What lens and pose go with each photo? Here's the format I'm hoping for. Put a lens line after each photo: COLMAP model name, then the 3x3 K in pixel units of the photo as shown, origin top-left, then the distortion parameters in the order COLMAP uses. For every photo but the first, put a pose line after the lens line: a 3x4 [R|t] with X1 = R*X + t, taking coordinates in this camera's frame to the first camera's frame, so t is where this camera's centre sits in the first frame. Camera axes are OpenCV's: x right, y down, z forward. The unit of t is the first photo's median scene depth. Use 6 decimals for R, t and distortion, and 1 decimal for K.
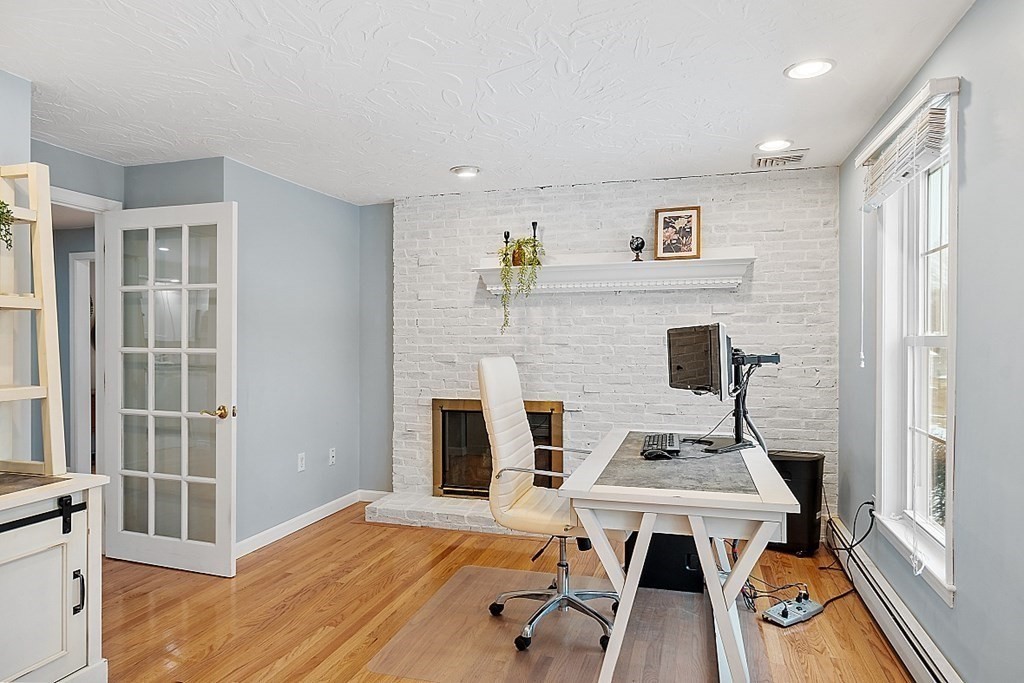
lens RADIAL K [[613.9, 0, 510.6], [0, 613.9, 341.5], [0, 0, 1]] dist [0.011200, 0.000331]
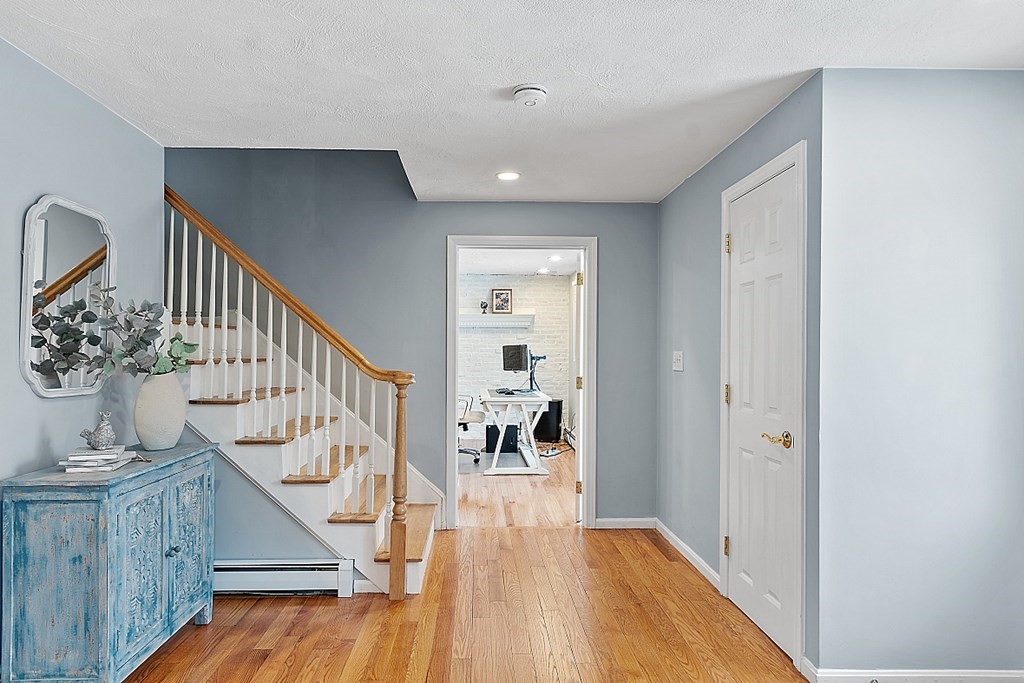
lens RADIAL K [[579.9, 0, 504.6], [0, 579.9, 341.8], [0, 0, 1]] dist [0.006118, 0.000402]
pose [[0.939044, 0.007629, 0.343714, -0.428945], [-0.001852, 0.999851, -0.017134, 0.001833], [-0.343793, 0.015453, 0.938918, -0.934888]]
